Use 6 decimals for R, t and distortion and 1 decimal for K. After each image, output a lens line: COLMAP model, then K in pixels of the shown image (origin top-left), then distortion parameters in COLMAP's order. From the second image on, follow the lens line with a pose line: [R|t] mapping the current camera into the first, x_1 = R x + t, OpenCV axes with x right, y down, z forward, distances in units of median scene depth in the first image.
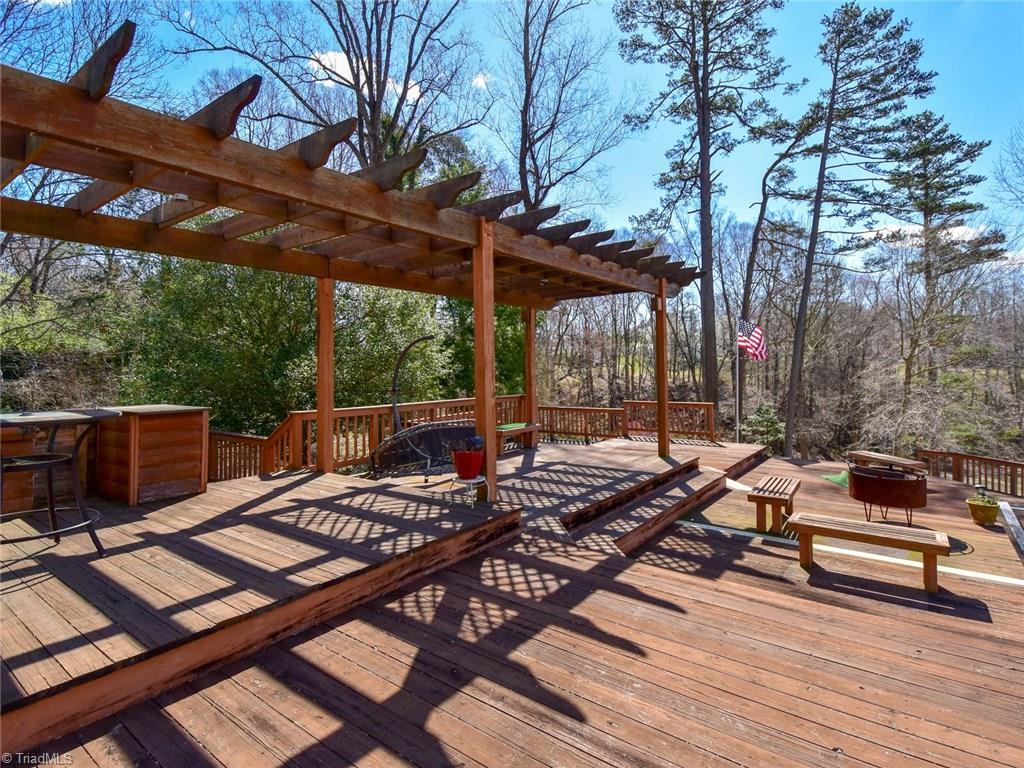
lens RADIAL K [[504.7, 0, 516.8], [0, 504.7, 370.1], [0, 0, 1]] dist [0.022684, 0.000075]
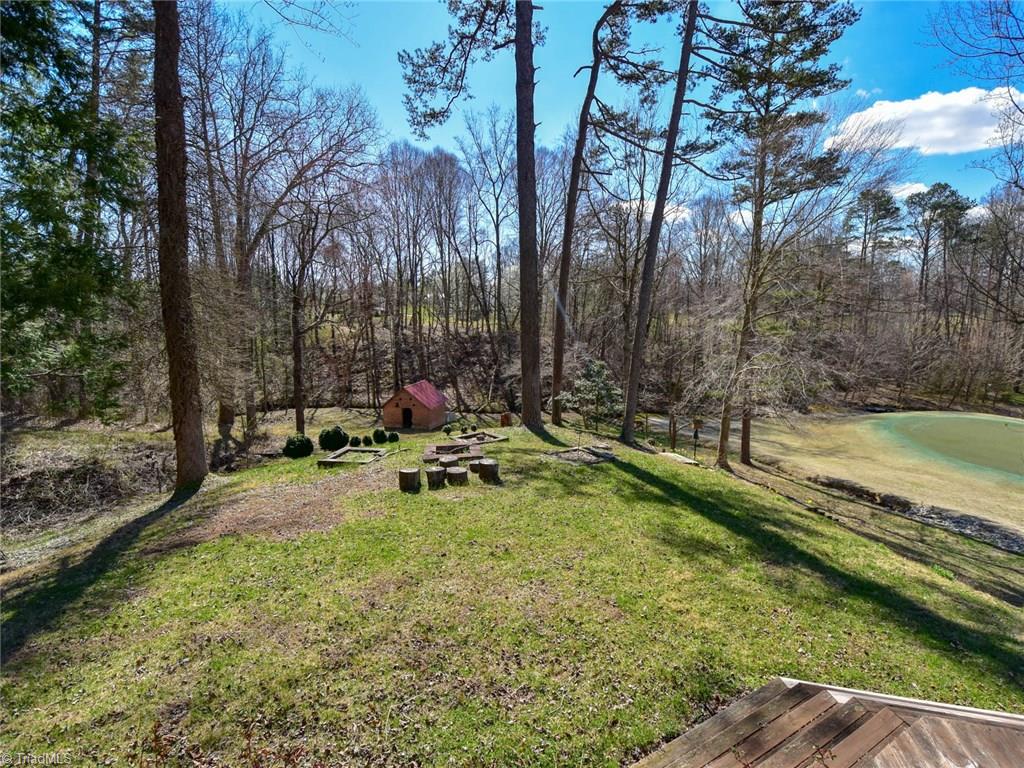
lens RADIAL K [[504.7, 0, 516.8], [0, 504.7, 370.1], [0, 0, 1]] dist [0.022684, 0.000075]
pose [[0.919470, -0.034550, 0.391639, 0.044790], [-0.003430, 0.995389, 0.095864, 0.004541], [-0.393145, -0.089487, 0.915112, 0.158416]]
